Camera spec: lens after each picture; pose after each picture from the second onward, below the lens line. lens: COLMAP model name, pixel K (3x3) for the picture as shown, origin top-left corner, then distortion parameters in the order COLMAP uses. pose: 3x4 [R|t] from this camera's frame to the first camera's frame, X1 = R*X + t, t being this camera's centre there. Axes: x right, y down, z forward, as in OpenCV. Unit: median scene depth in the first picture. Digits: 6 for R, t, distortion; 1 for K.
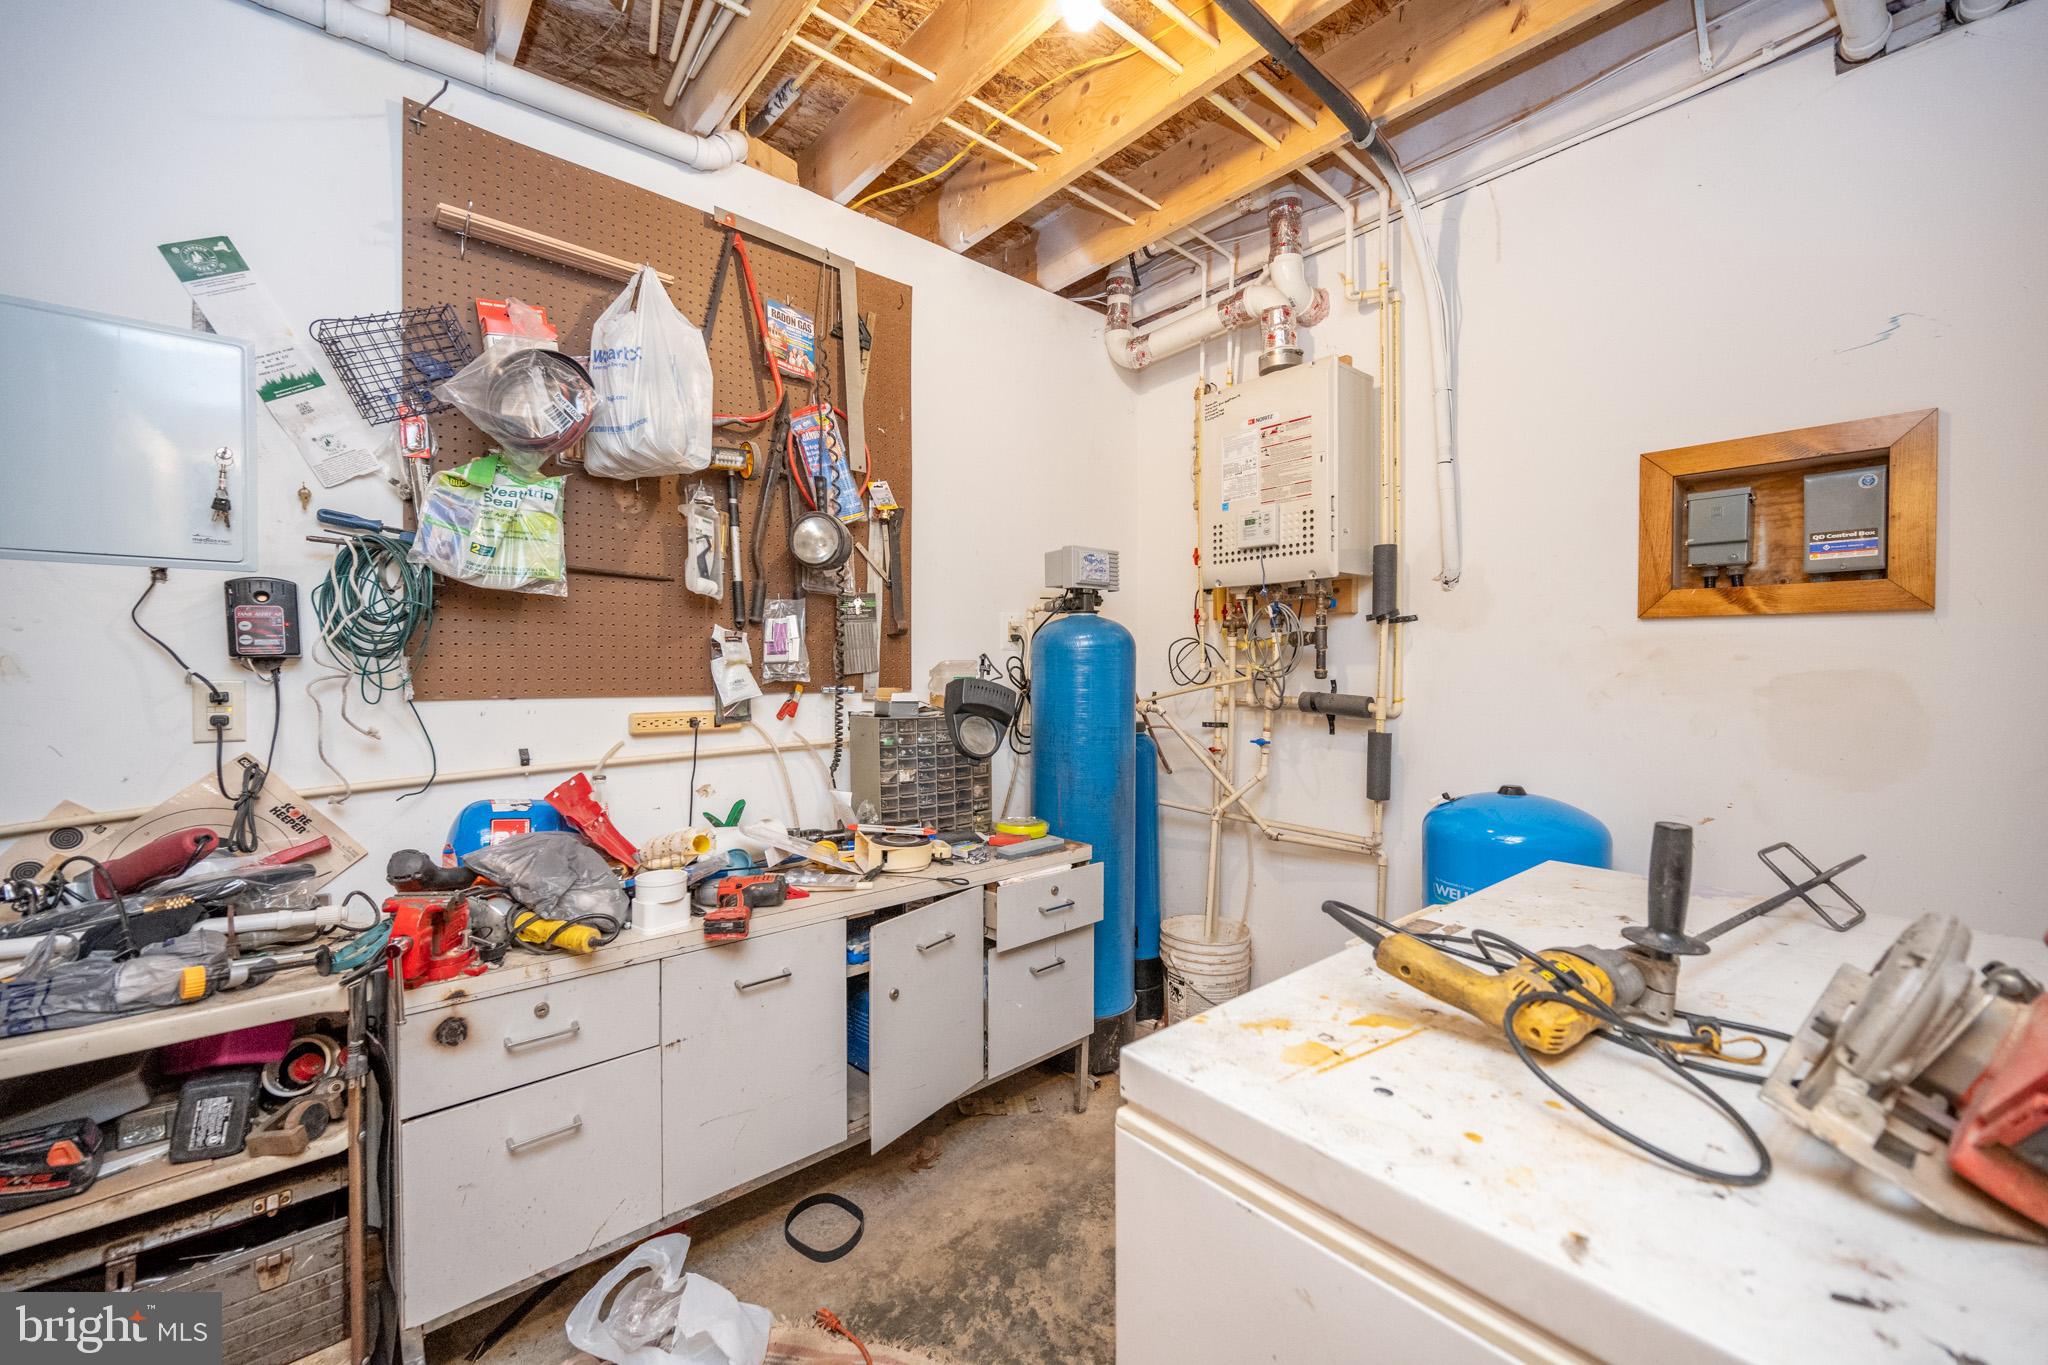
lens RADIAL K [[801.5, 0, 1034.7], [0, 801.5, 672.3], [0, 0, 1]] dist [0.000611, 0.000110]
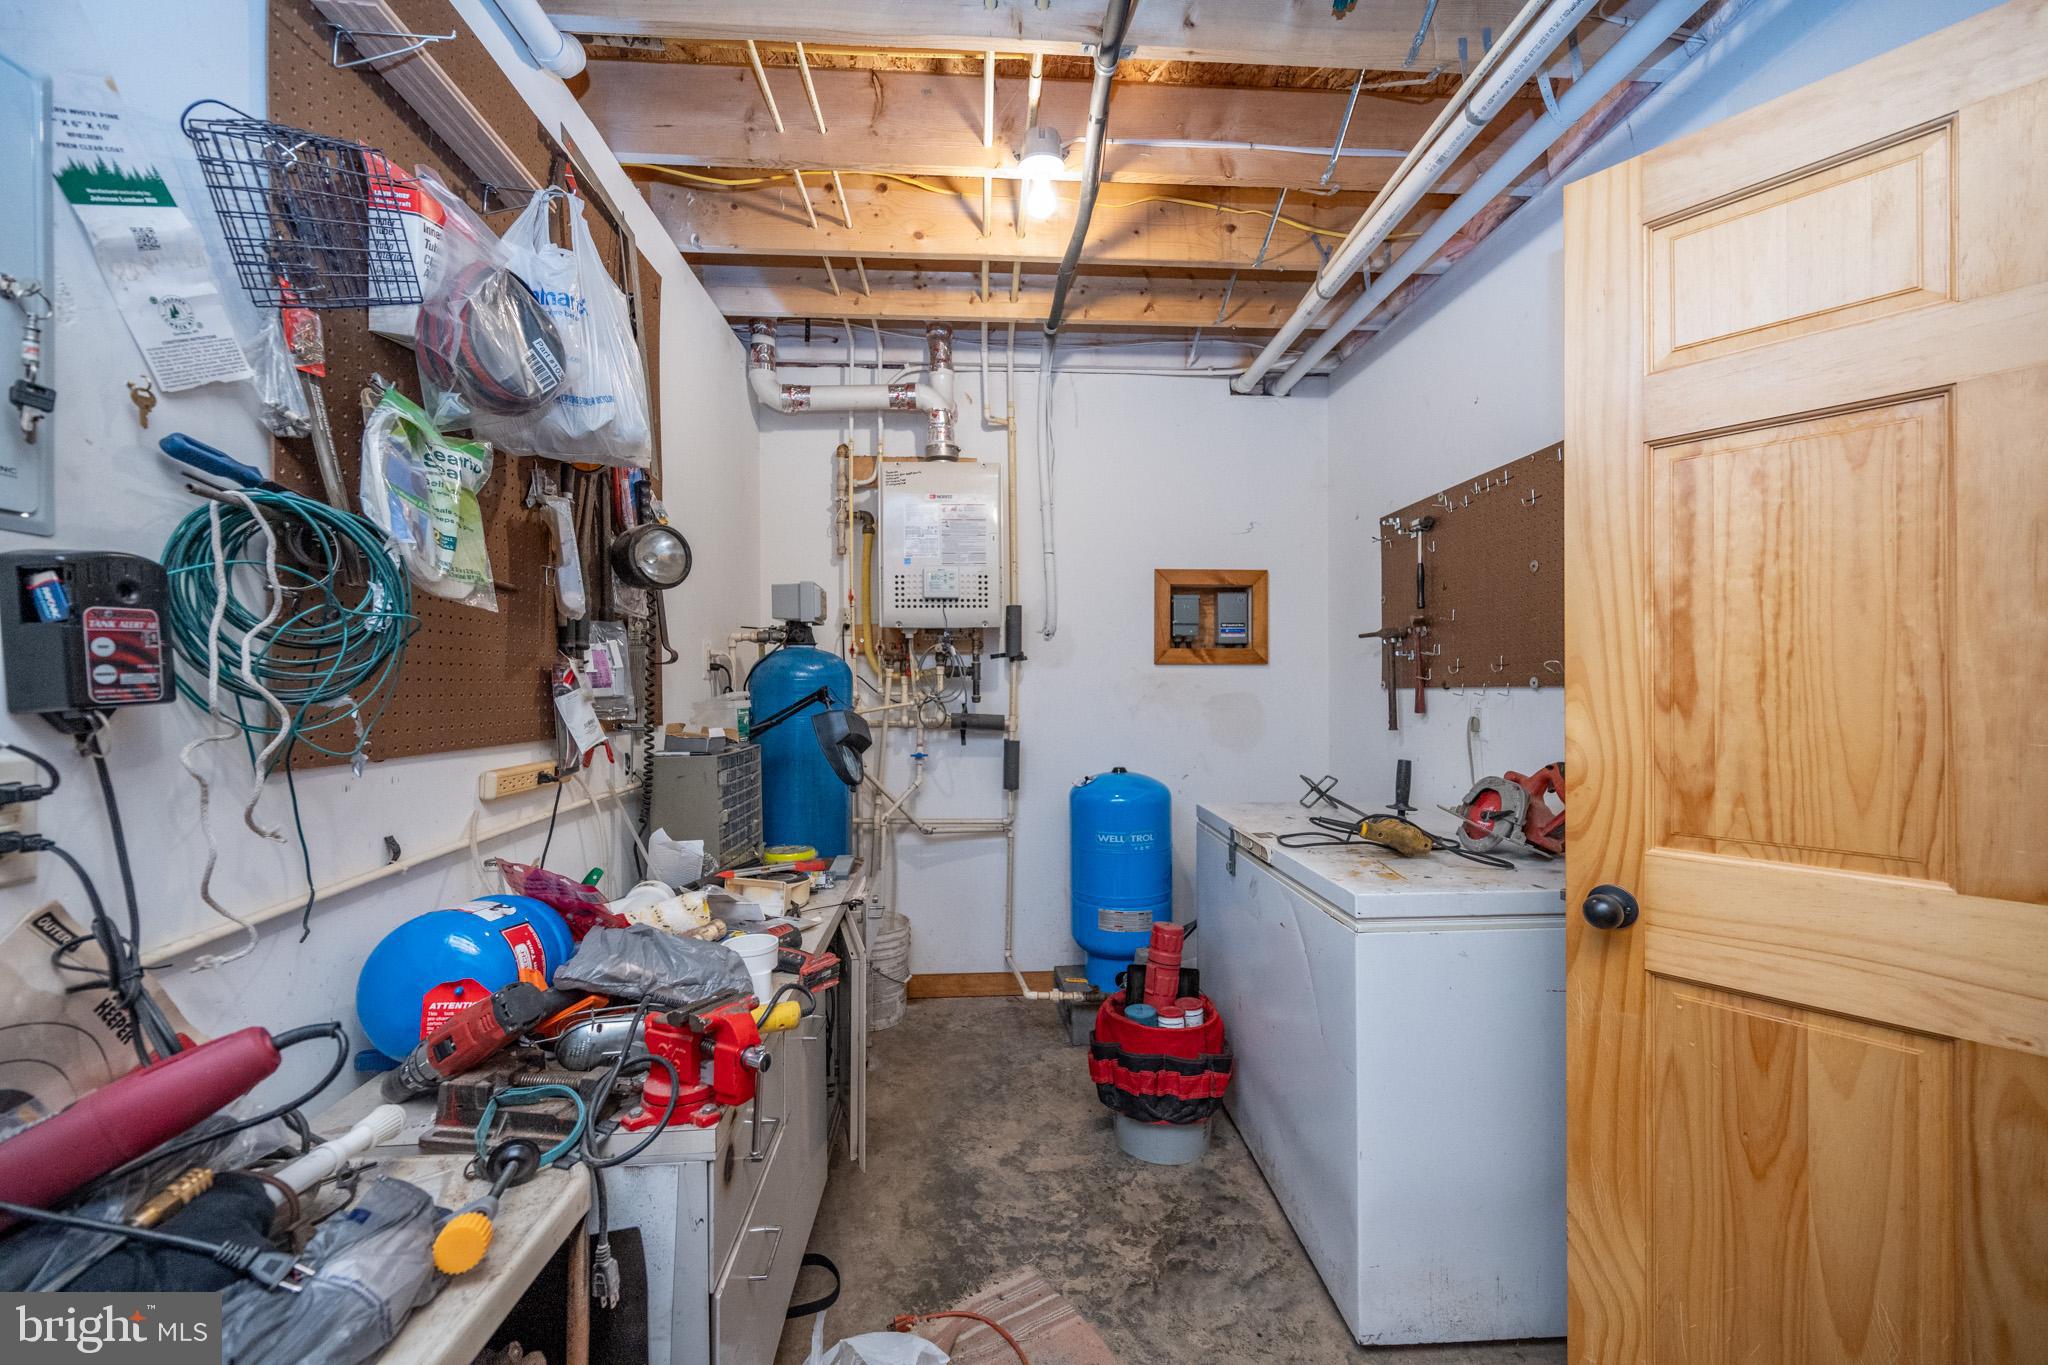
lens RADIAL K [[789.9, 0, 1024.0], [0, 789.9, 682.5], [0, 0, 1]] dist [0.000564, 0.000216]
pose [[0.617302, -0.002130, 0.786723, -0.738462], [0.011752, 0.999910, -0.006513, -0.018534], [-0.786638, 0.013266, 0.617271, 0.168632]]
